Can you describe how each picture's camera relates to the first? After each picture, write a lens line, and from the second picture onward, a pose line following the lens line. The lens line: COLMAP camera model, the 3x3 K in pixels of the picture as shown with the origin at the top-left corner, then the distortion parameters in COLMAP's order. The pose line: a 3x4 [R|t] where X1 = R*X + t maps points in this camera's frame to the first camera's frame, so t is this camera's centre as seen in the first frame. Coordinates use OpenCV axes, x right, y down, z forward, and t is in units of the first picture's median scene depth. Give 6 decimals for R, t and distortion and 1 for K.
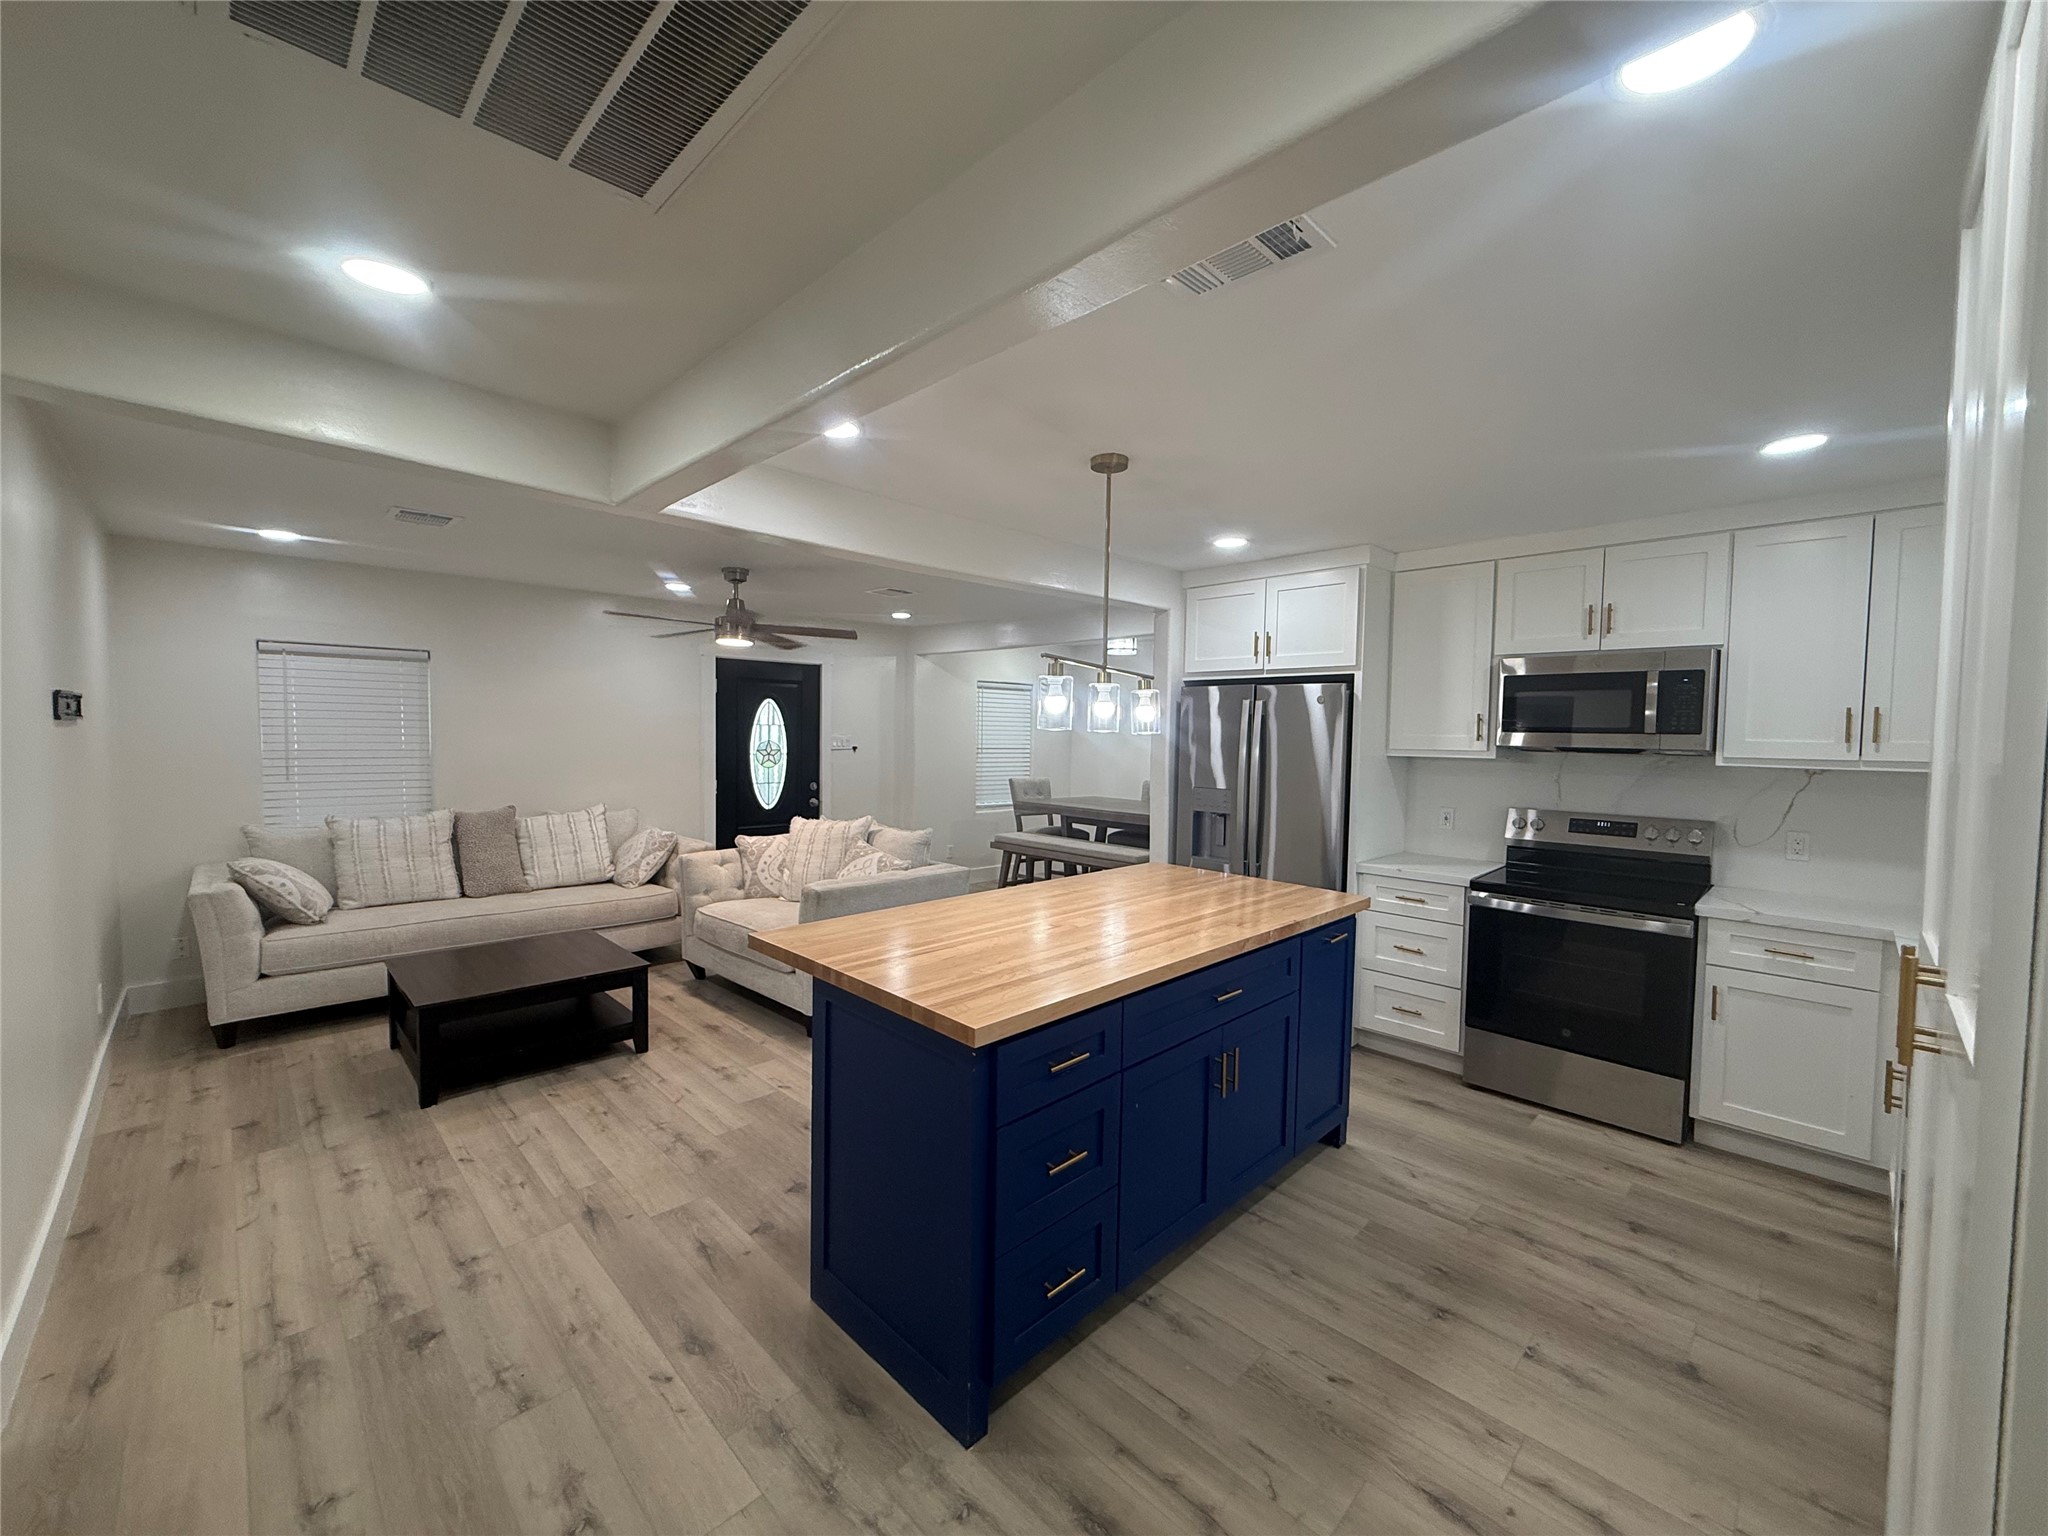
lens RADIAL K [[817.8, 0, 1022.6], [0, 817.8, 767.7], [0, 0, 1]] dist [-0.000335, 0.000253]
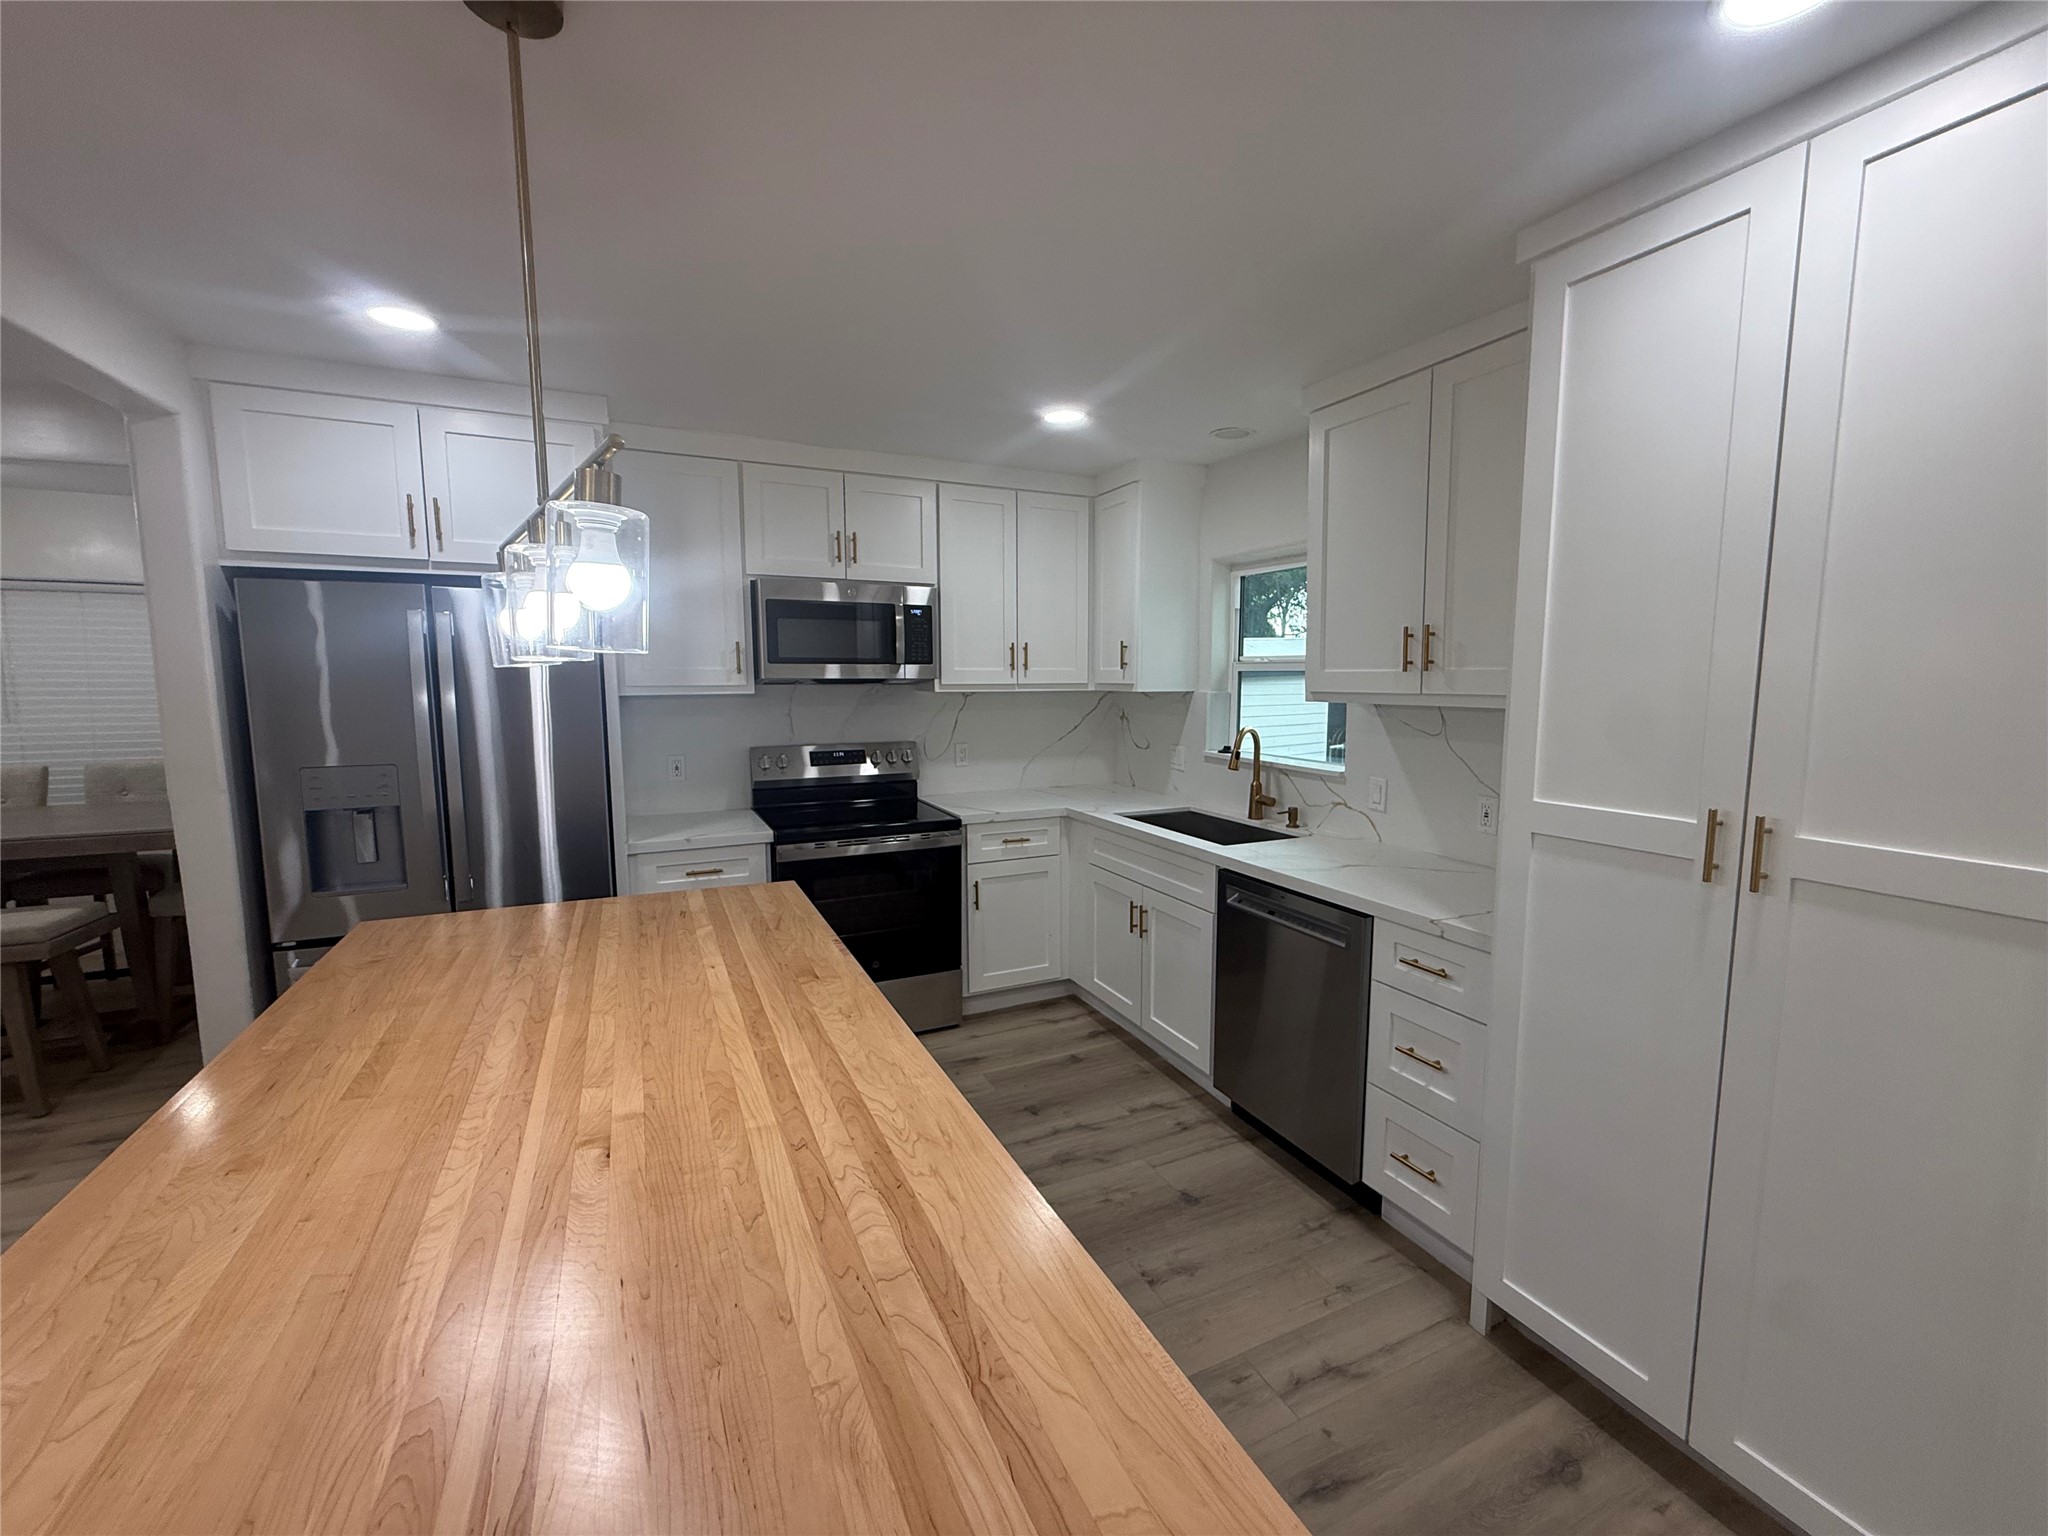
lens RADIAL K [[817.8, 0, 1020.6], [0, 817.8, 768.2], [0, 0, 1]] dist [-0.000335, 0.000253]
pose [[0.335362, -0.121165, 0.934265, -0.160047], [0.047504, 0.992608, 0.111679, -0.016047], [-0.940891, 0.006929, 0.338639, 0.430030]]
